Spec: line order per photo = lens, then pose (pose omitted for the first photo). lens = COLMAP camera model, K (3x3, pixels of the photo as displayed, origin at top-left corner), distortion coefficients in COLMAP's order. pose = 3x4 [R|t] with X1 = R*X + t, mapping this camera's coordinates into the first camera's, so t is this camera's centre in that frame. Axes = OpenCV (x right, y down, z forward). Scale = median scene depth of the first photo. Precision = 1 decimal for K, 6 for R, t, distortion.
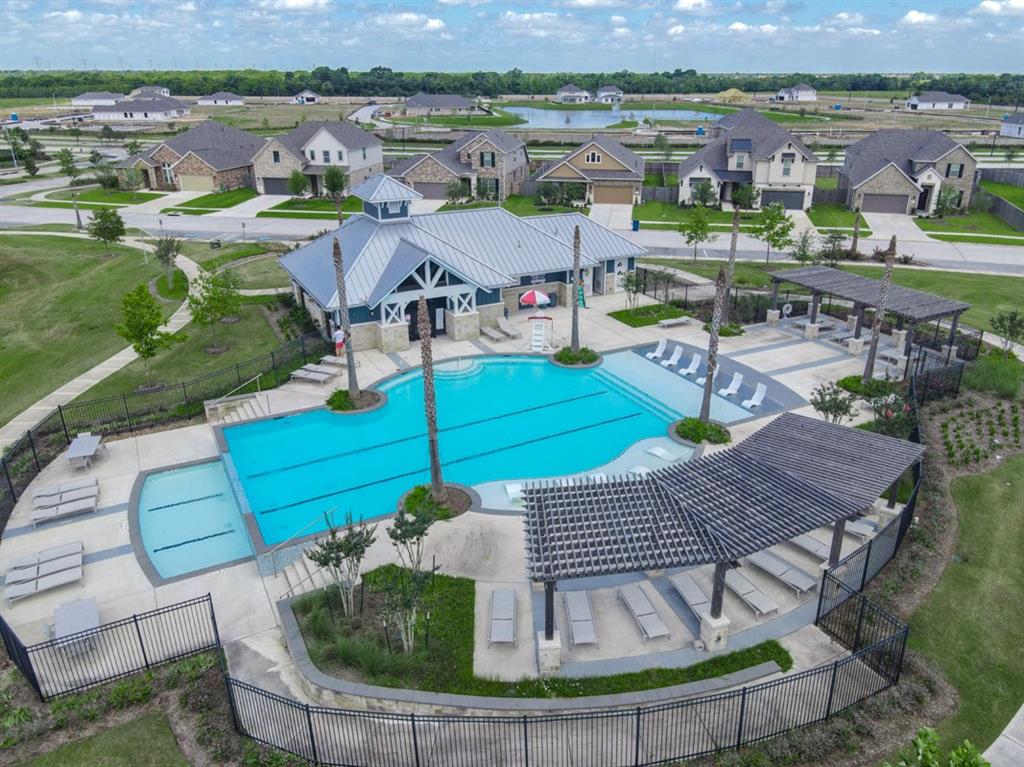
lens RADIAL K [[783.8, 0, 520.7], [0, 783.8, 389.4], [0, 0, 1]] dist [0.014374, 0.012307]
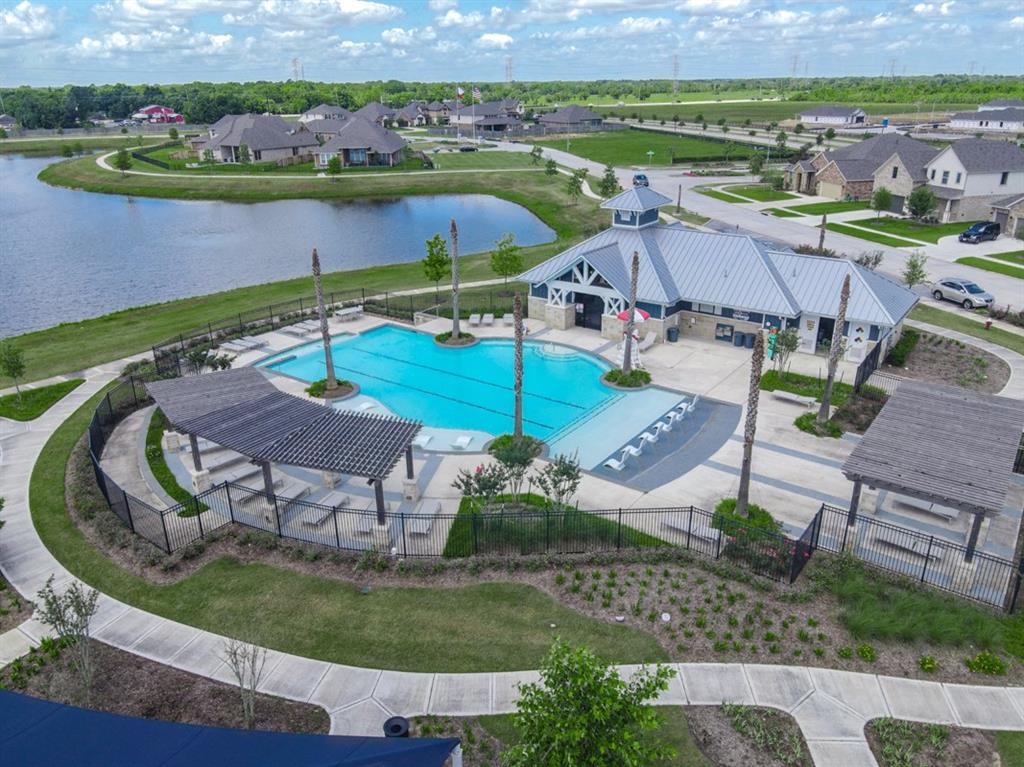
lens RADIAL K [[783.8, 0, 518.9], [0, 783.8, 382.7], [0, 0, 1]] dist [0.014374, 0.012307]
pose [[0.397533, 0.321687, -0.859351, 0.854402], [-0.329831, 0.924034, 0.193321, -0.179563], [0.856259, 0.206589, 0.473436, 0.380019]]
